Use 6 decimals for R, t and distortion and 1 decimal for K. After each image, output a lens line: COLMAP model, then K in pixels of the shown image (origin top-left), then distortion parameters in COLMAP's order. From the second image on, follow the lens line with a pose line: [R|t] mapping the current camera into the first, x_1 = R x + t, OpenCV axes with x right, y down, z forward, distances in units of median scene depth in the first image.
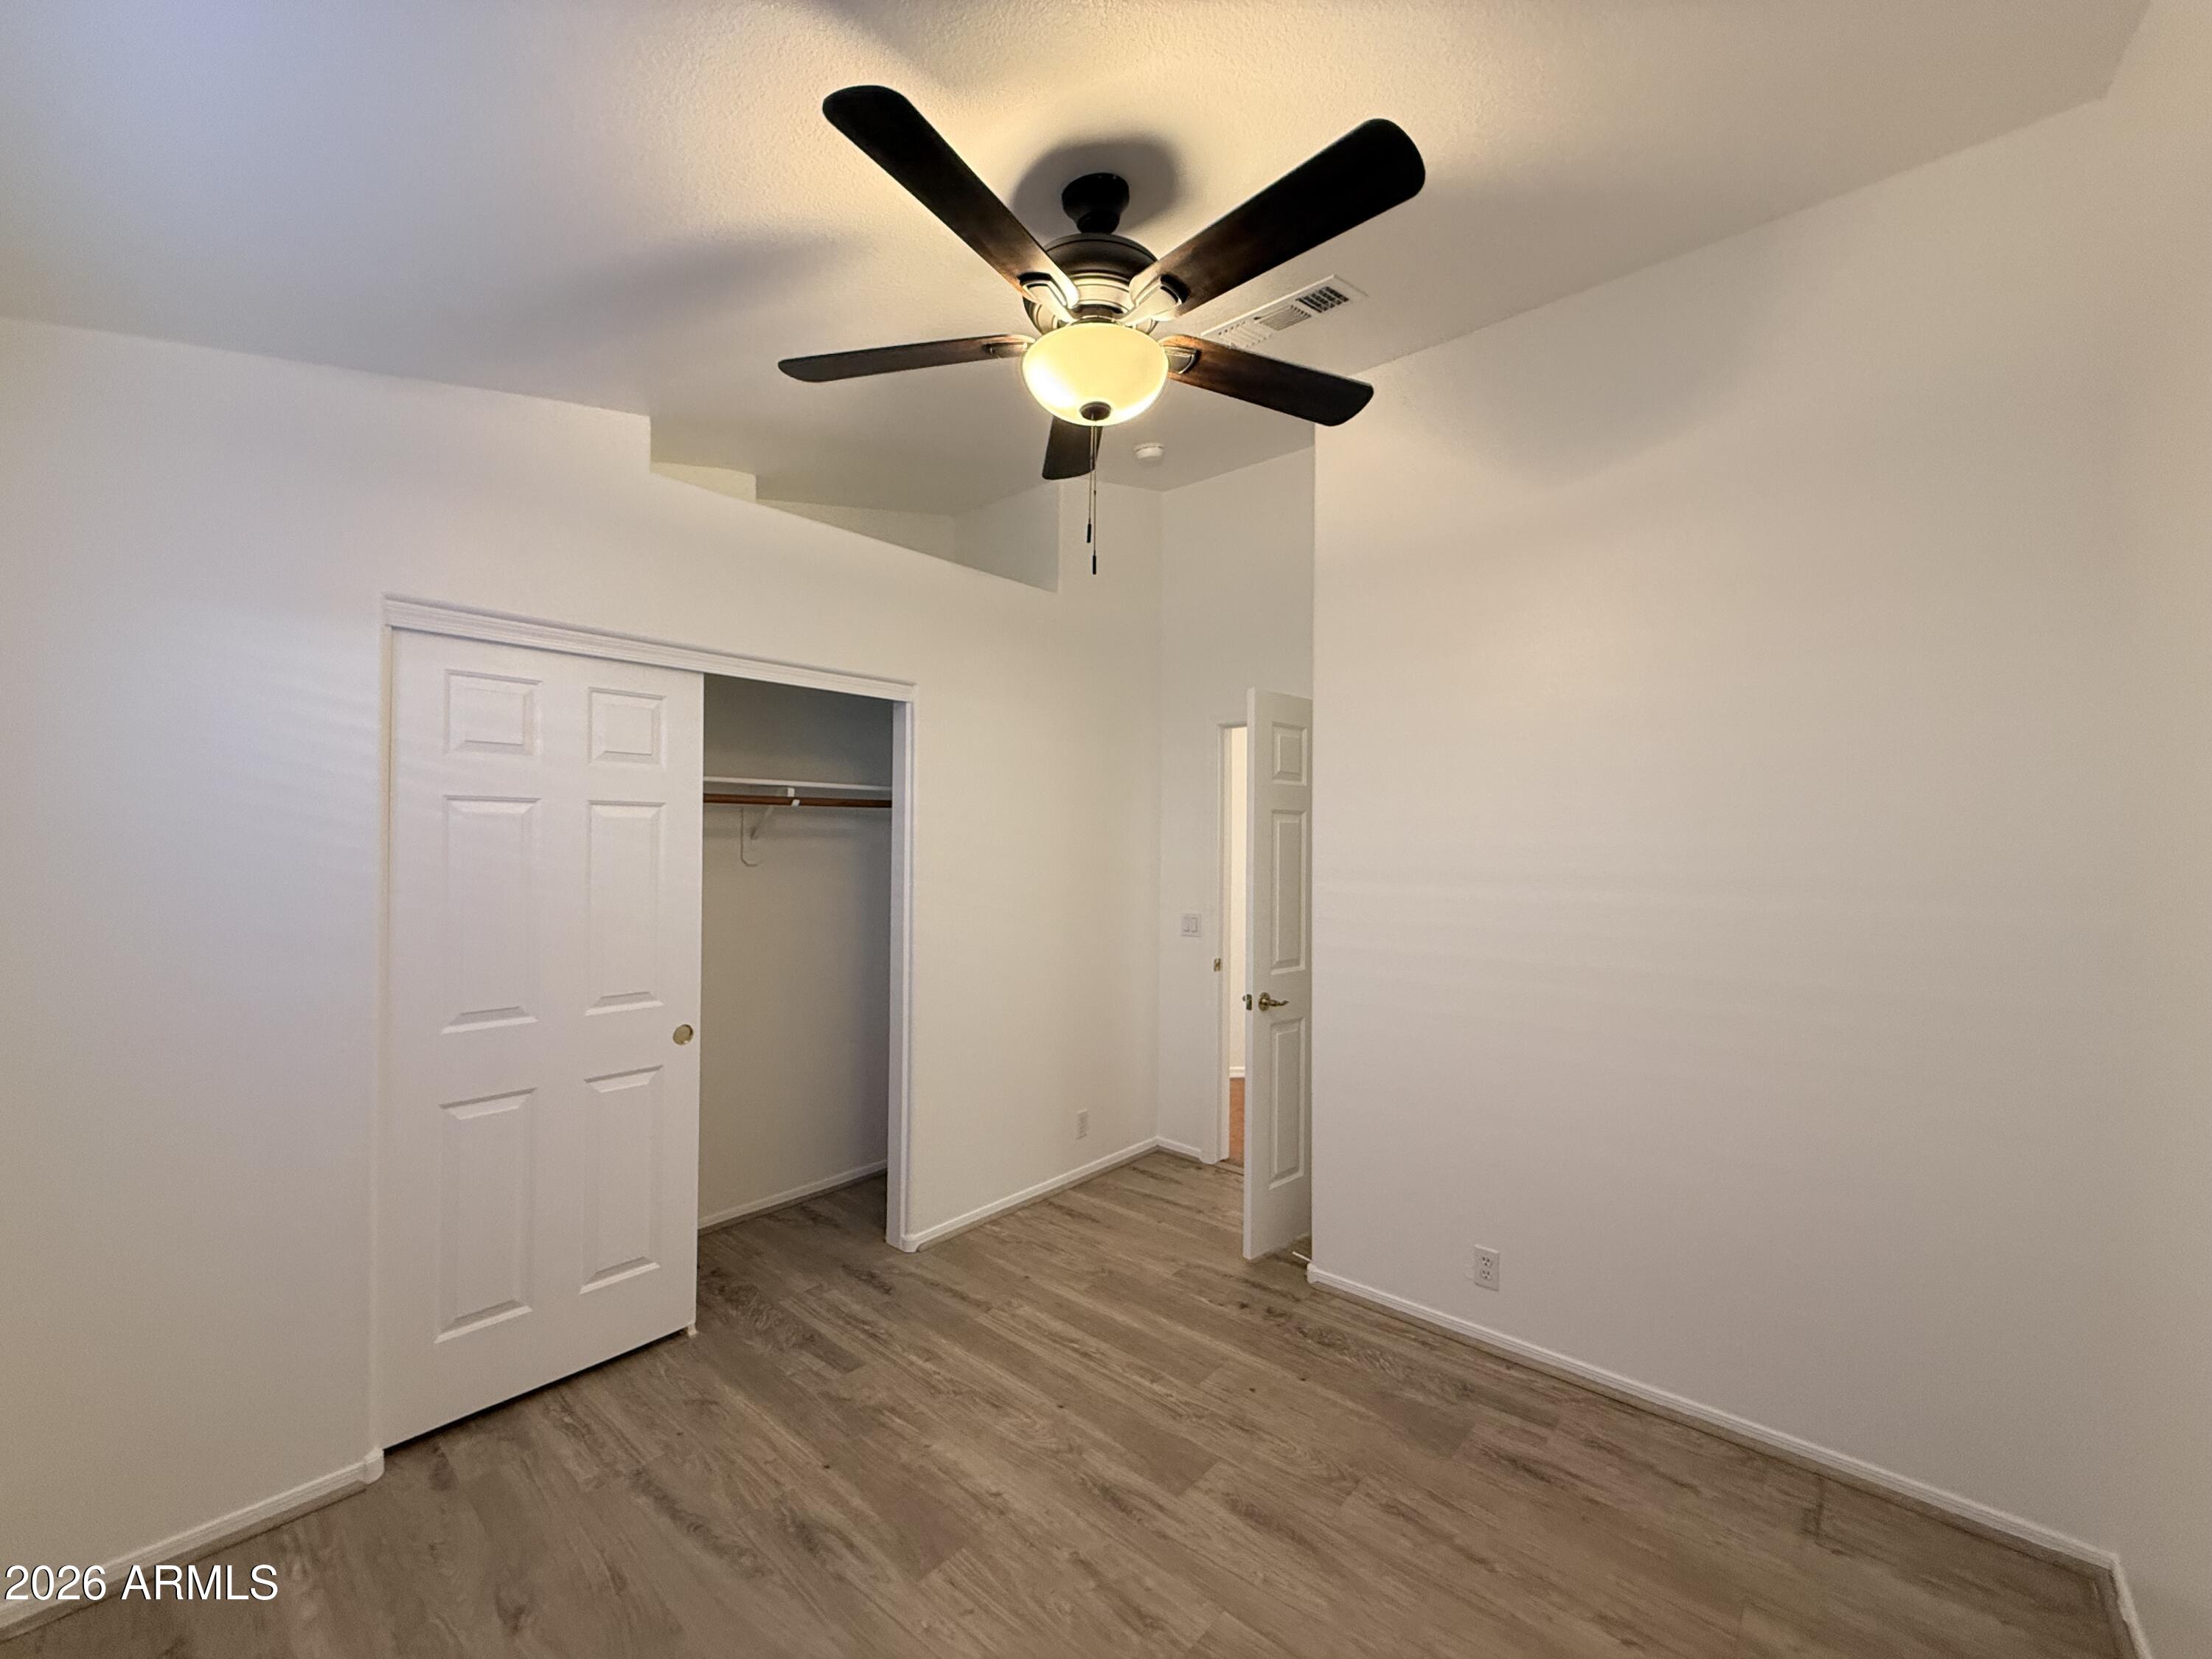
lens RADIAL K [[882.6, 0, 1093.4], [0, 882.6, 836.4], [0, 0, 1]] dist [0.003229, -0.000909]
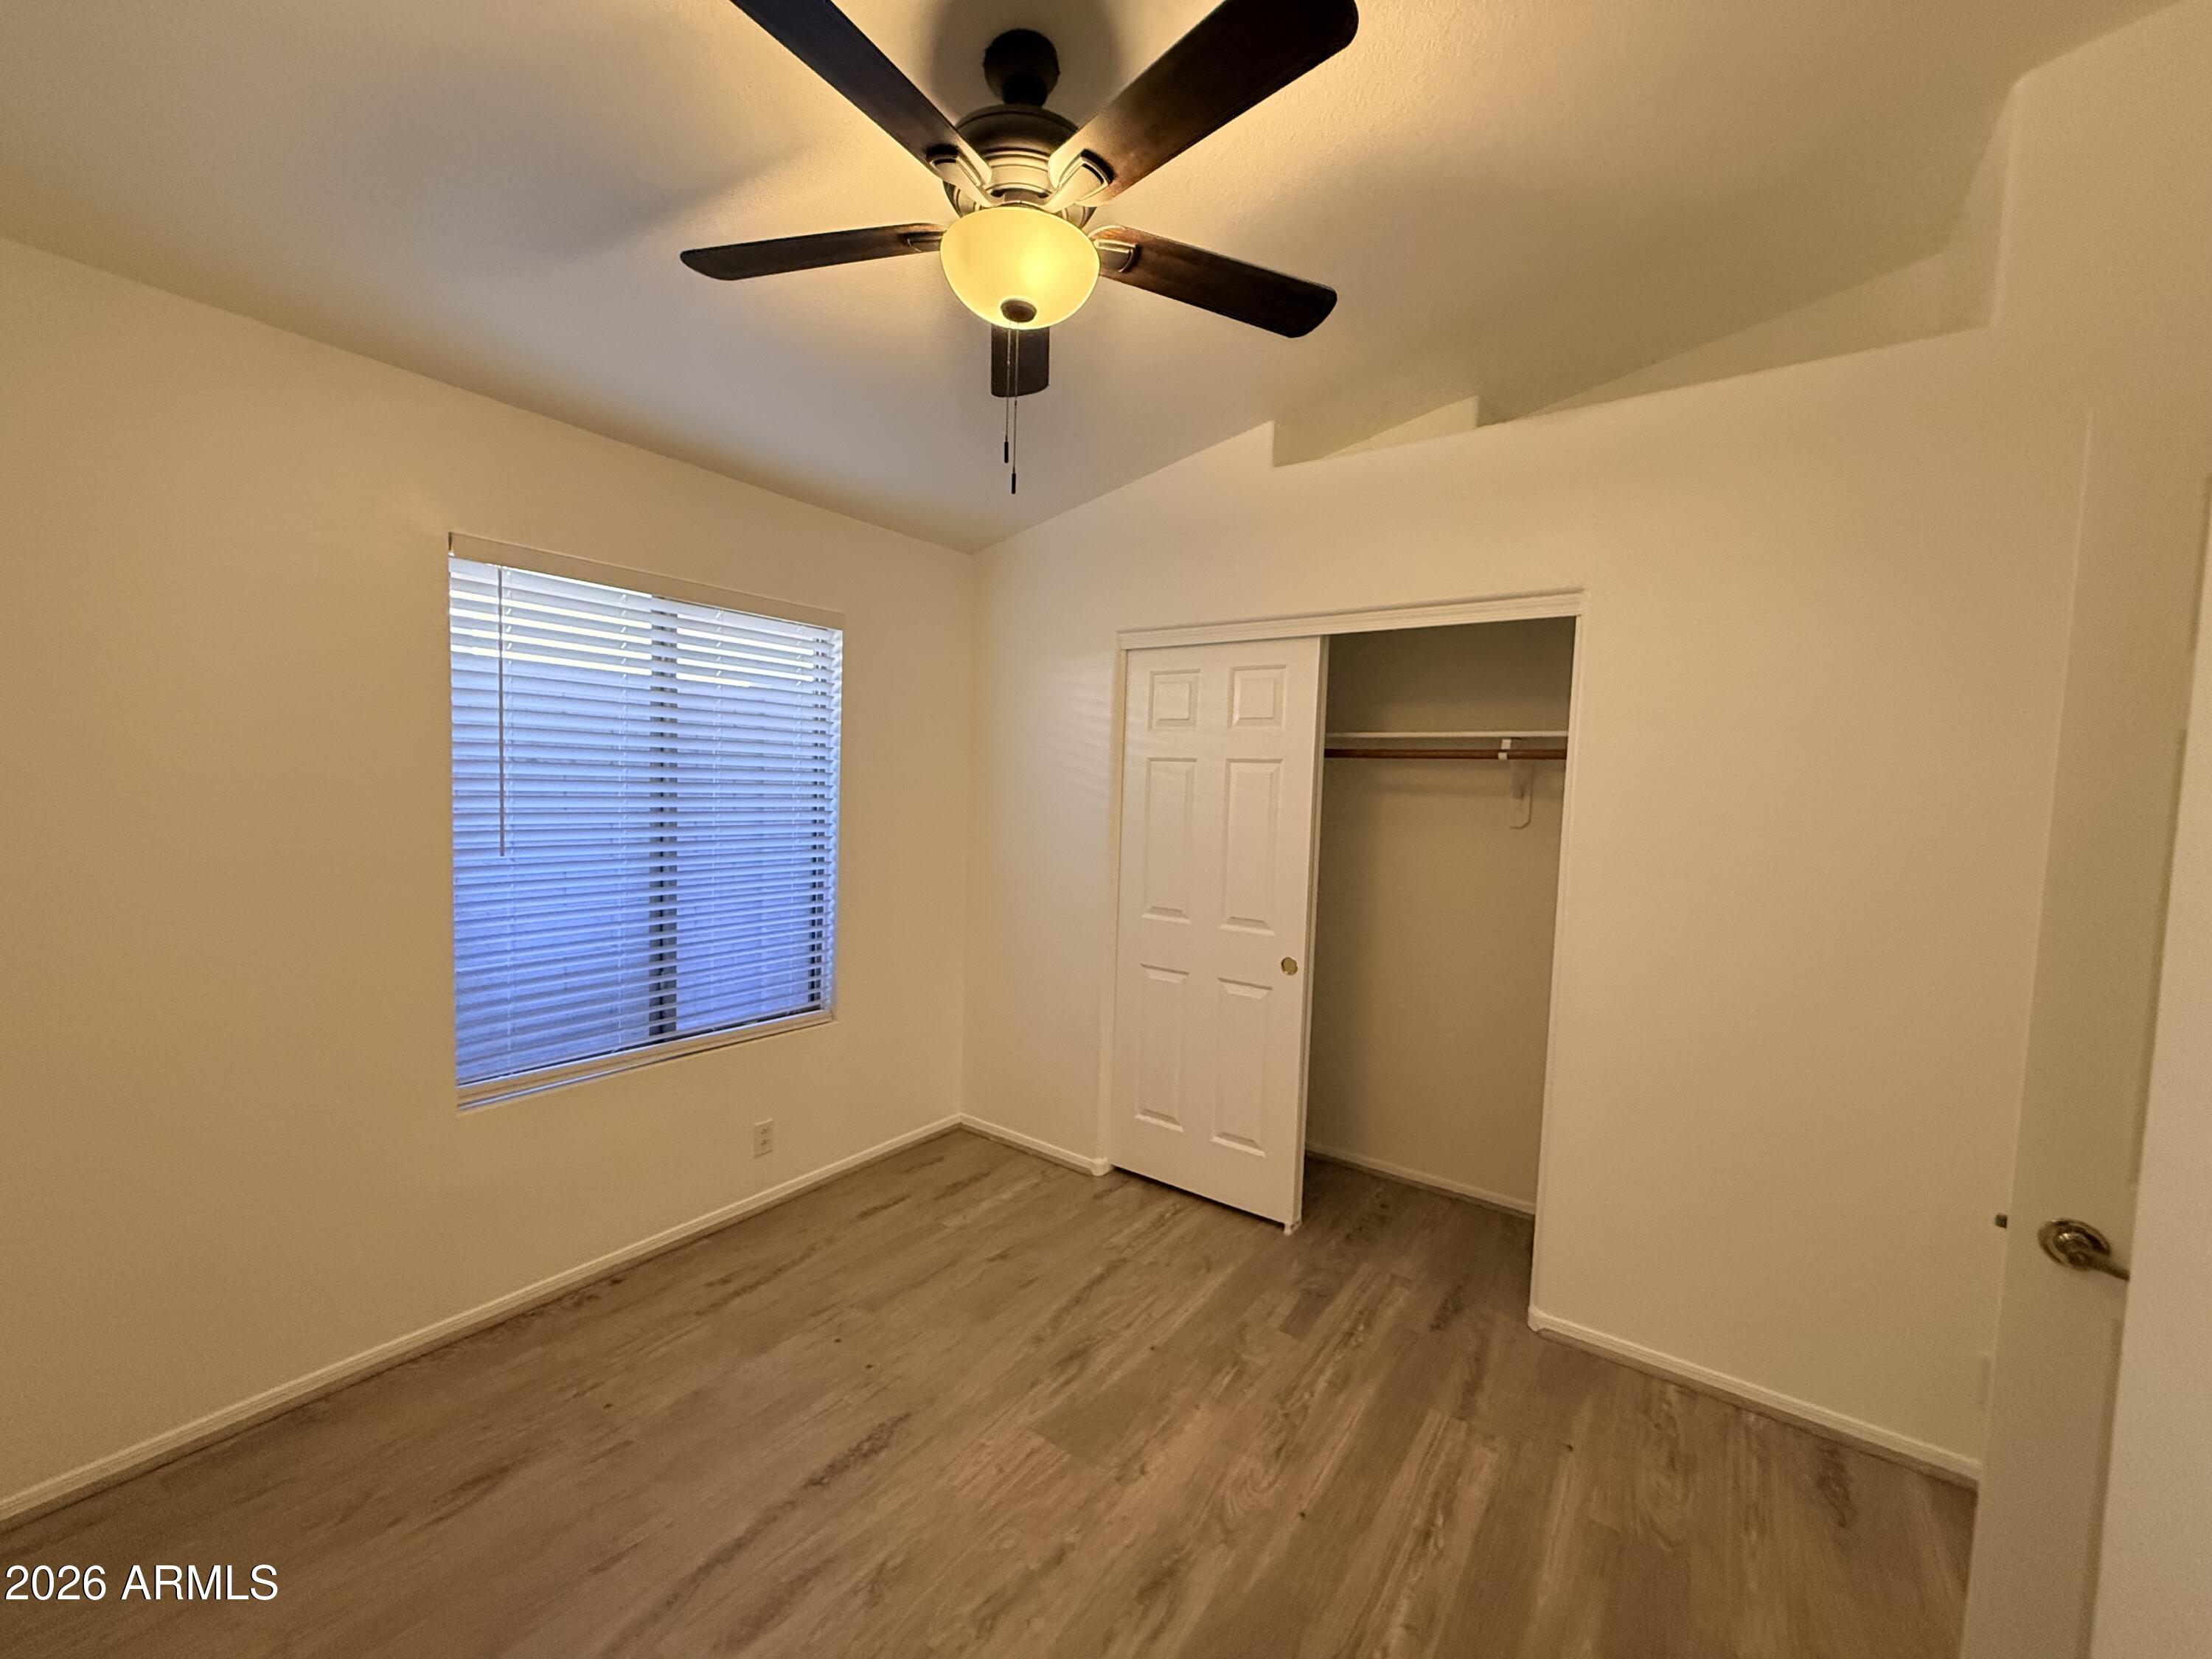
lens RADIAL K [[882.6, 0, 1112.1], [0, 882.6, 834.5], [0, 0, 1]] dist [0.003229, -0.000909]
pose [[0.105445, 0.055416, -0.992880, 0.673921], [-0.028265, 0.998210, 0.052712, 0.005705], [0.994023, 0.022505, 0.106822, 0.716134]]
